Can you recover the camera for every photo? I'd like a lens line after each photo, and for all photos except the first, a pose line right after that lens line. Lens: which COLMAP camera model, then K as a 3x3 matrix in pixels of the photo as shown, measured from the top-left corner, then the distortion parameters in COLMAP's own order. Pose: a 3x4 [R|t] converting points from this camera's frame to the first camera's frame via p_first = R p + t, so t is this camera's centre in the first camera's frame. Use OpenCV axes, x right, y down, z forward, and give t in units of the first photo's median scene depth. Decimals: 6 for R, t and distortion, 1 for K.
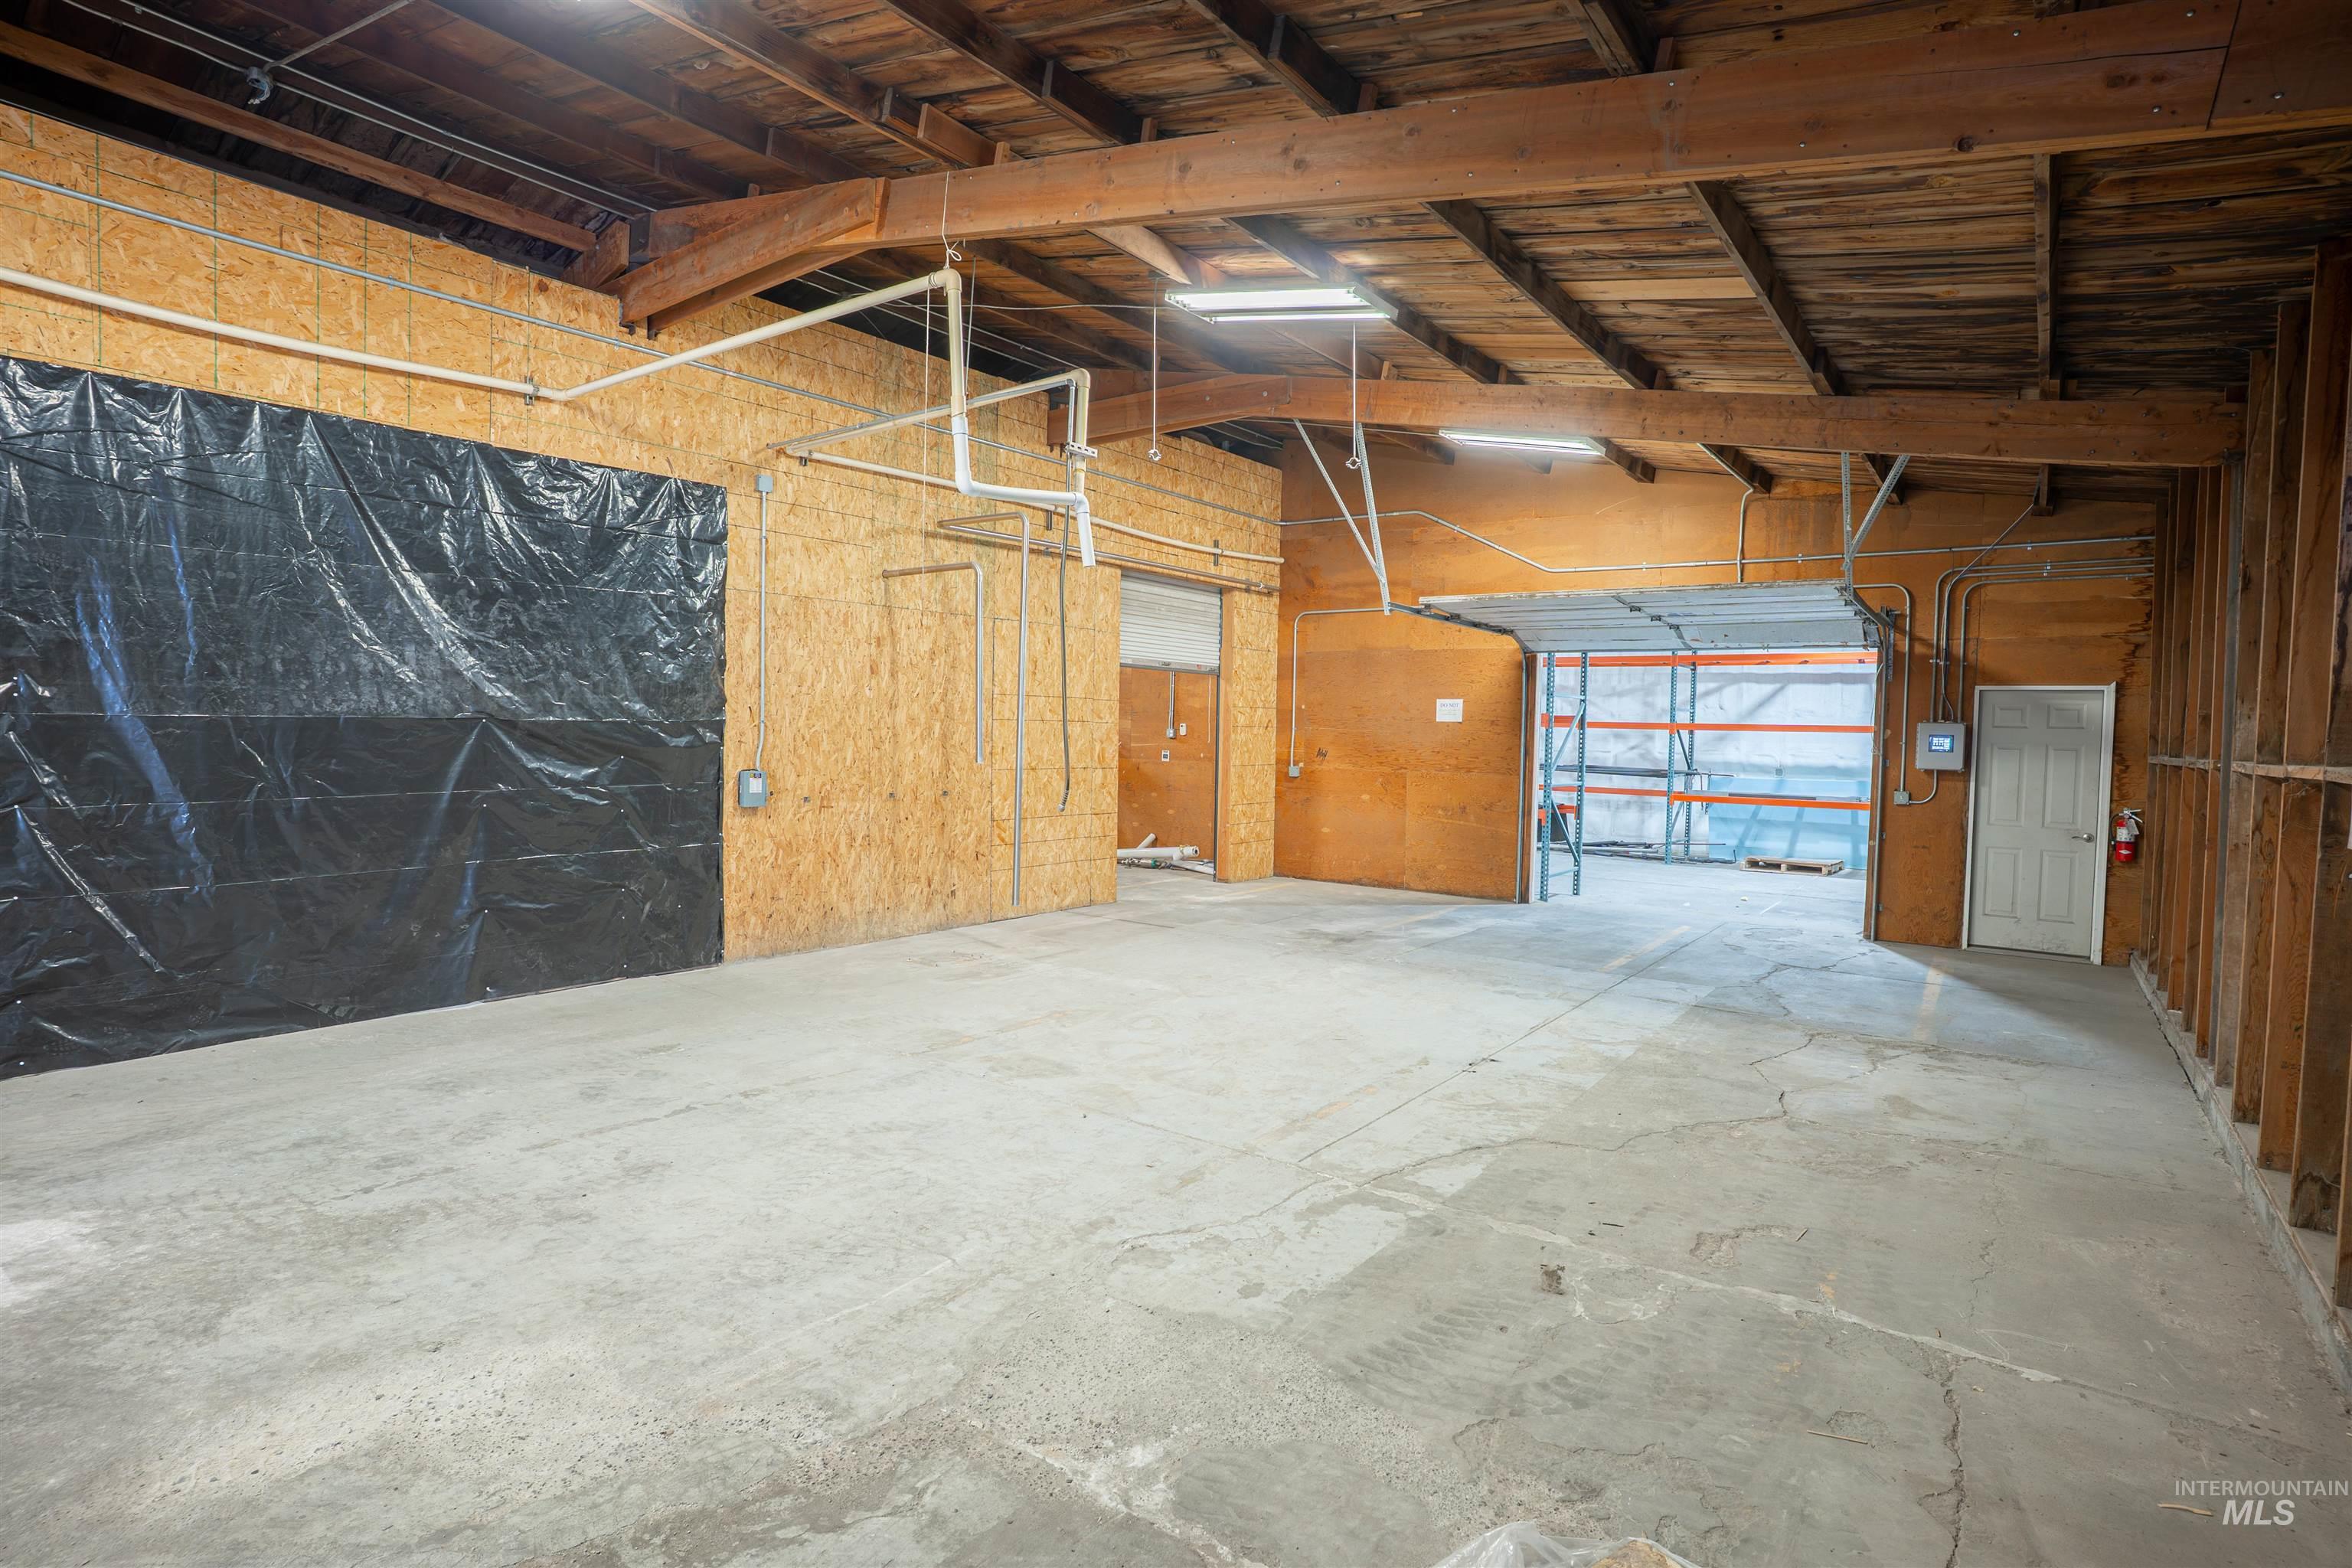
lens RADIAL K [[1163.3, 0, 1174.6], [0, 1163.3, 774.4], [0, 0, 1]] dist [-0.075081, 0.034045]
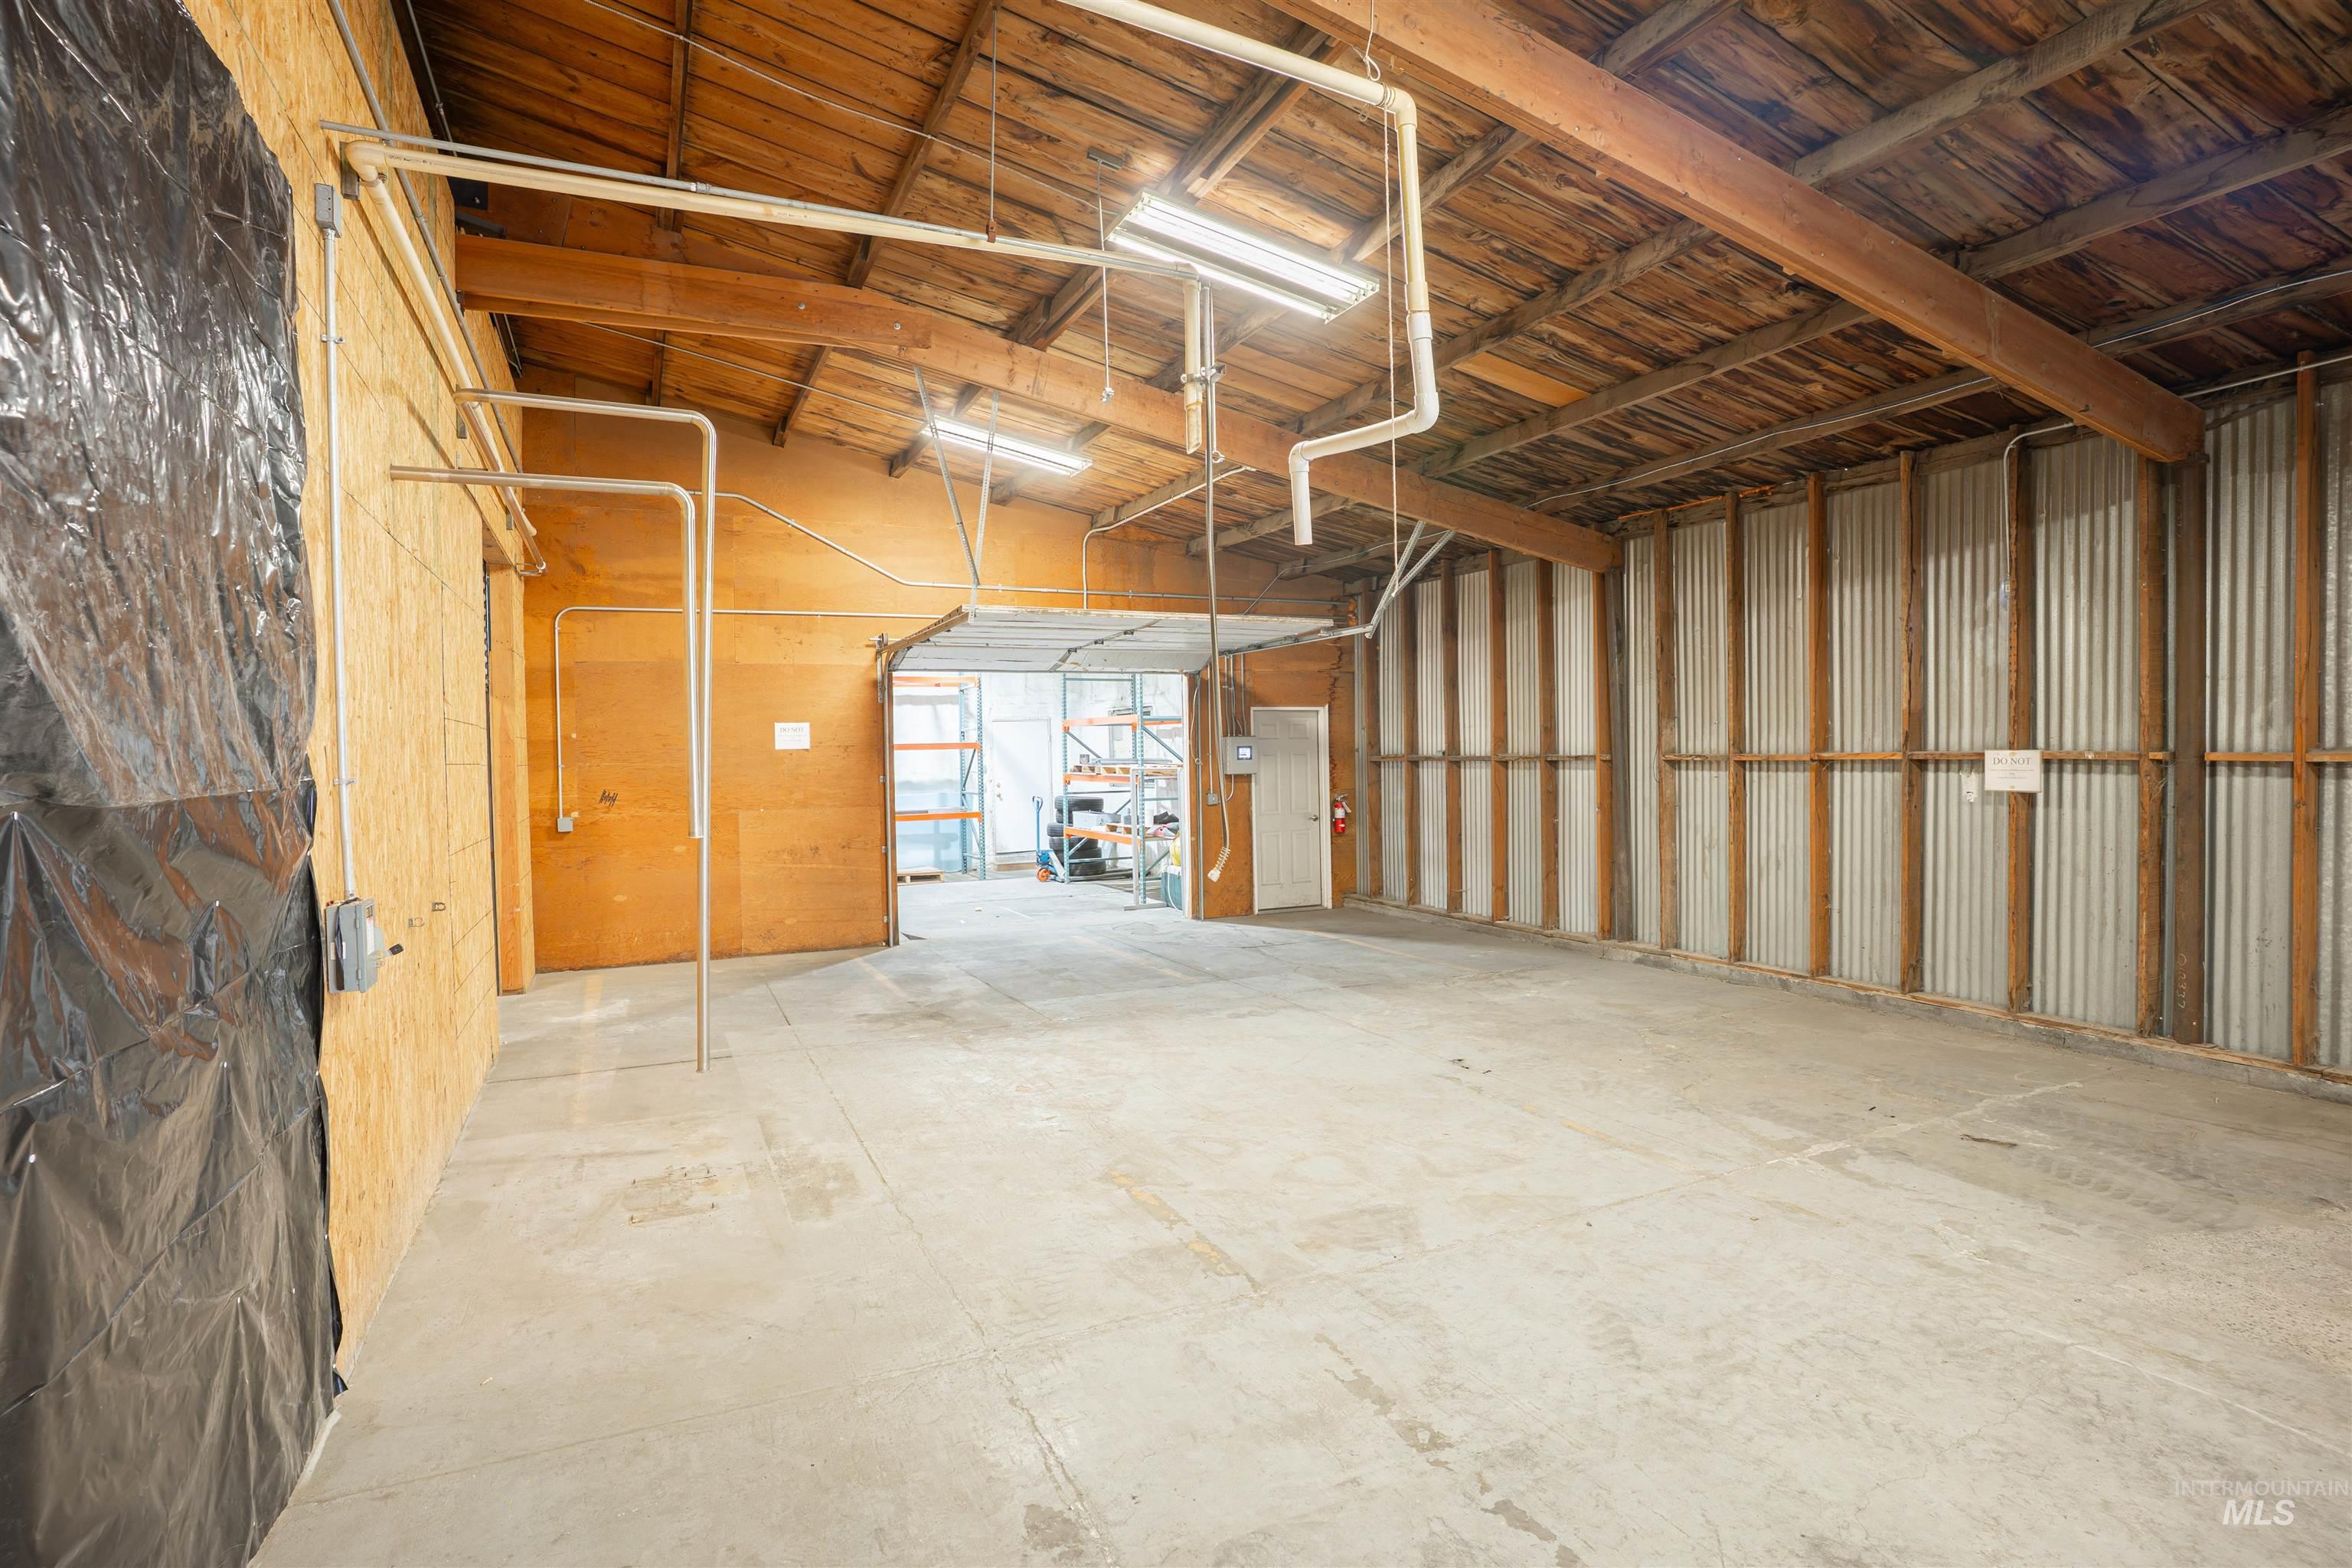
lens RADIAL K [[1163.3, 0, 1174.6], [0, 1163.3, 774.4], [0, 0, 1]] dist [-0.075081, 0.034045]
pose [[0.462802, -0.046011, 0.885267, -0.802934], [0.063678, 0.997798, 0.018570, -0.052427], [-0.884172, 0.047778, 0.464712, 0.753026]]
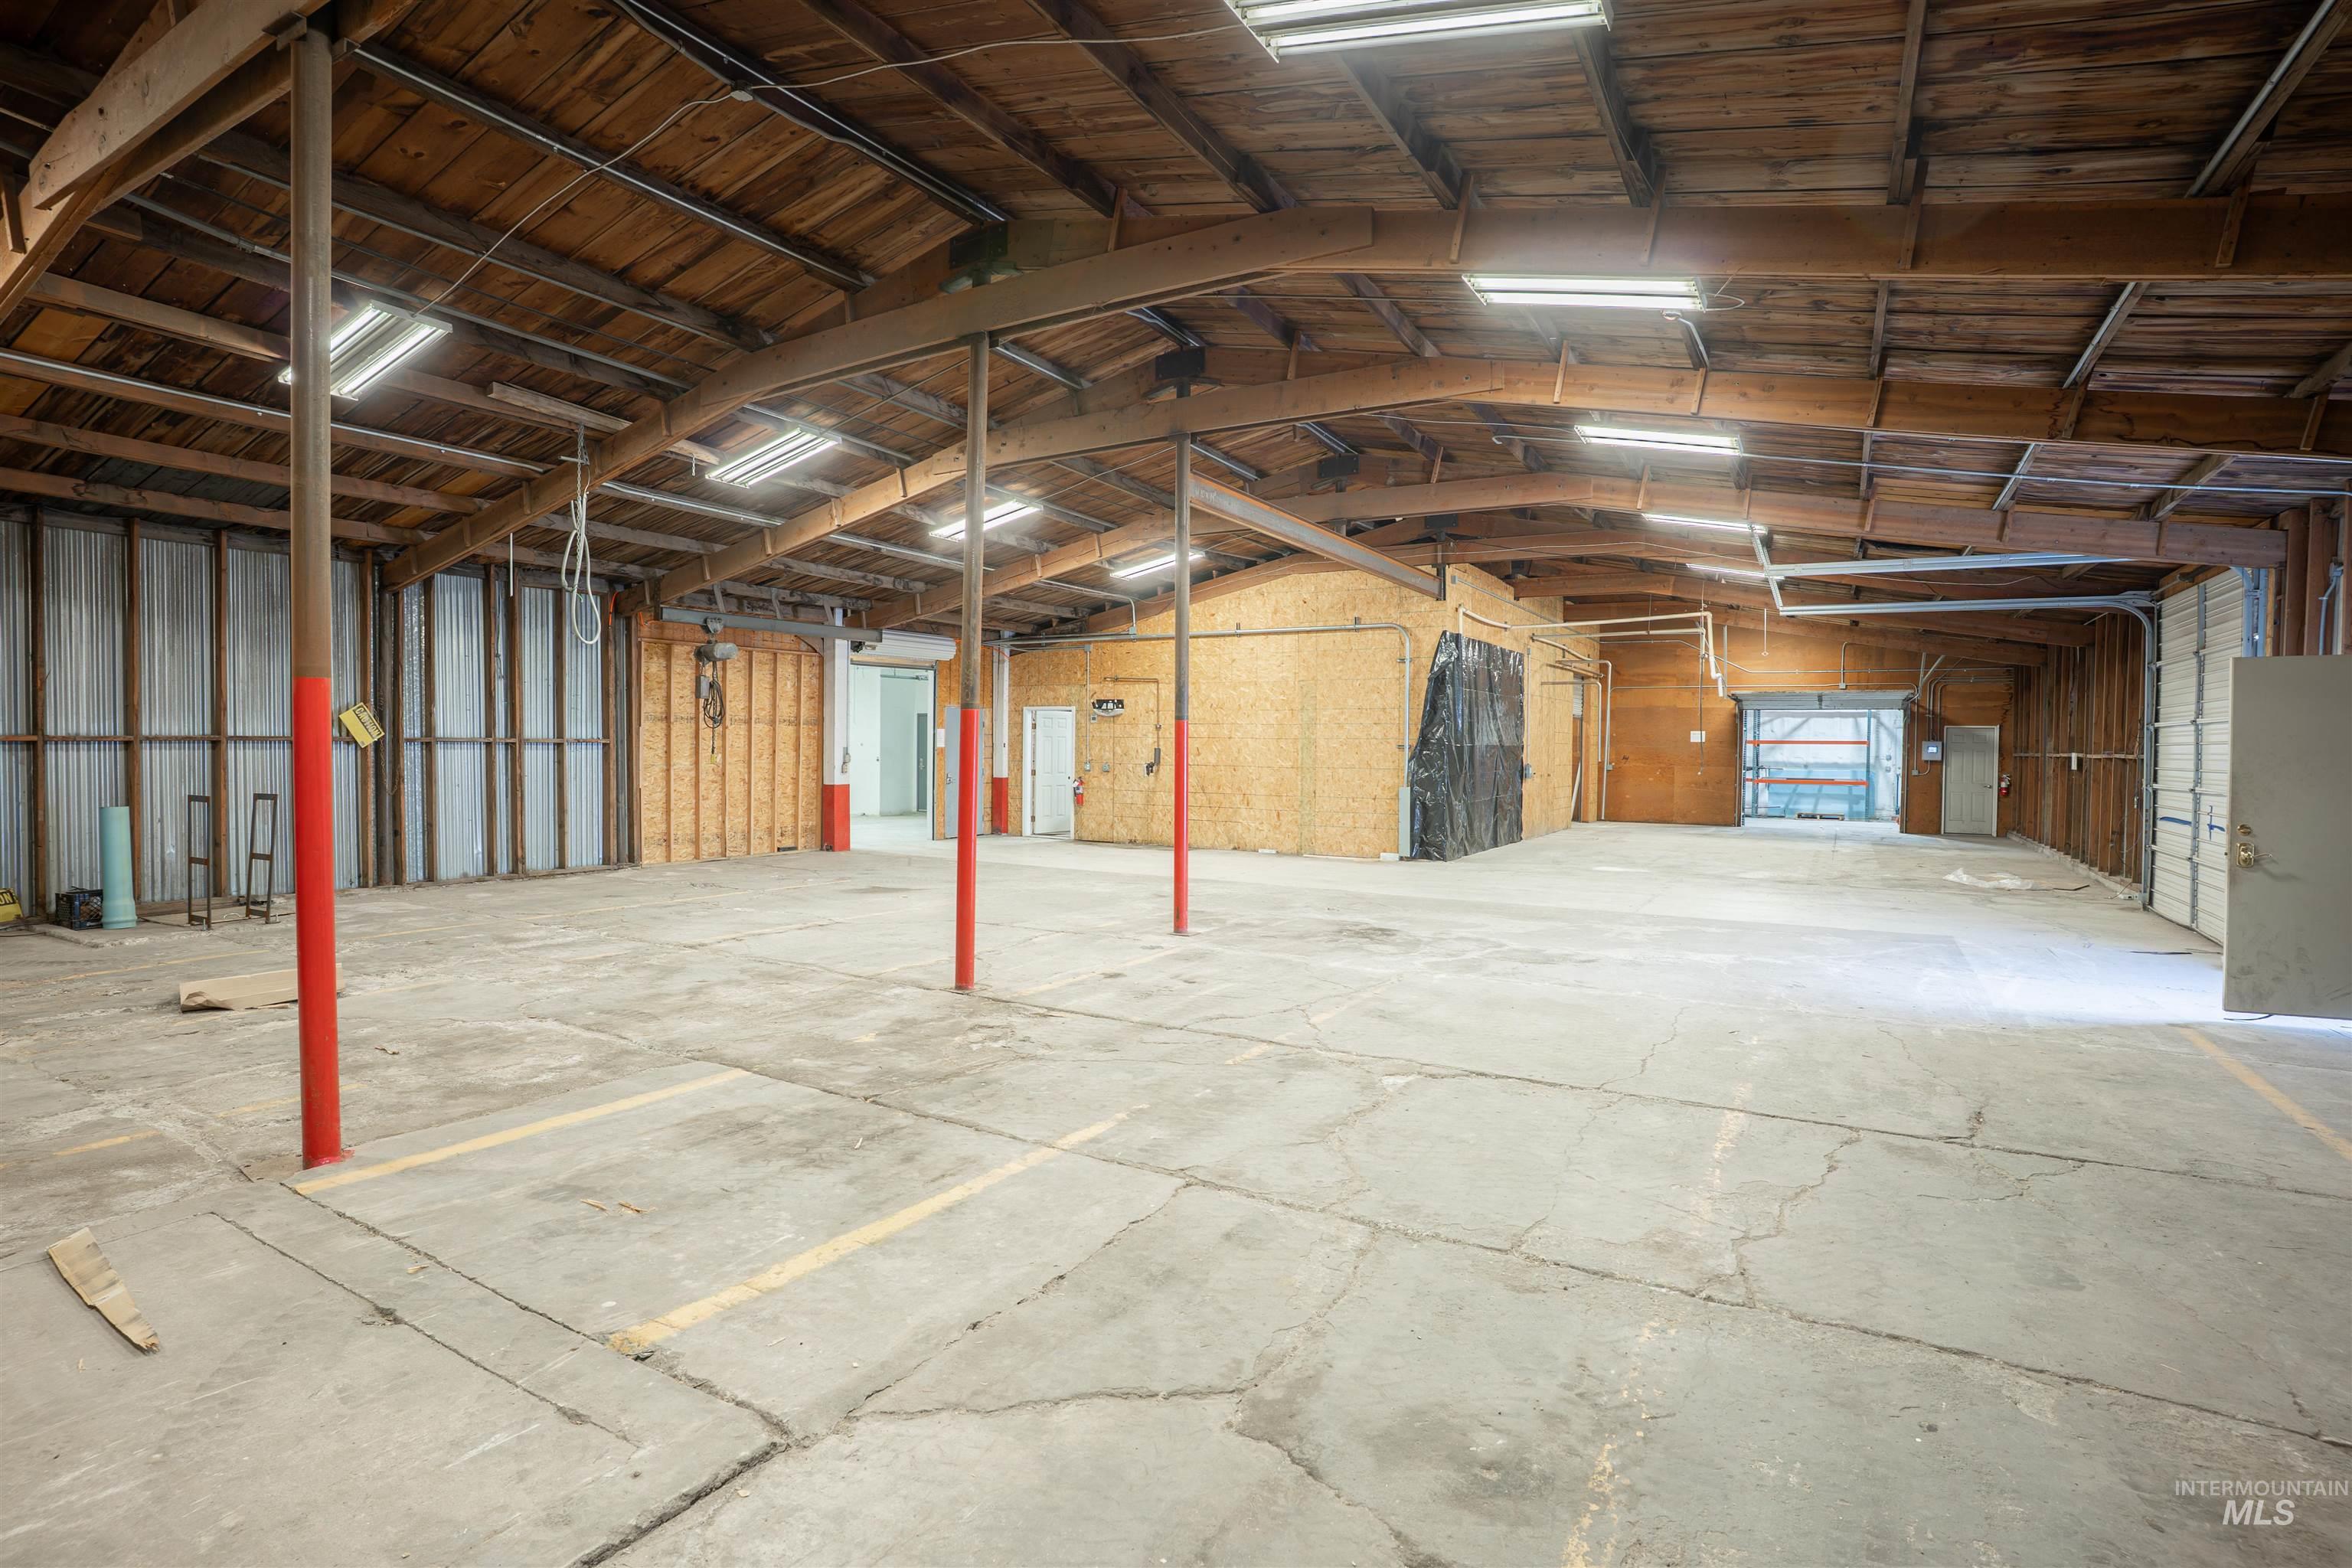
lens RADIAL K [[1163.3, 0, 1174.6], [0, 1163.3, 774.4], [0, 0, 1]] dist [-0.075081, 0.034045]
pose [[0.993023, -0.013172, 0.117186, -1.974675], [0.014591, 0.999830, -0.011259, 0.047434], [-0.117018, 0.012890, 0.993046, -1.975114]]
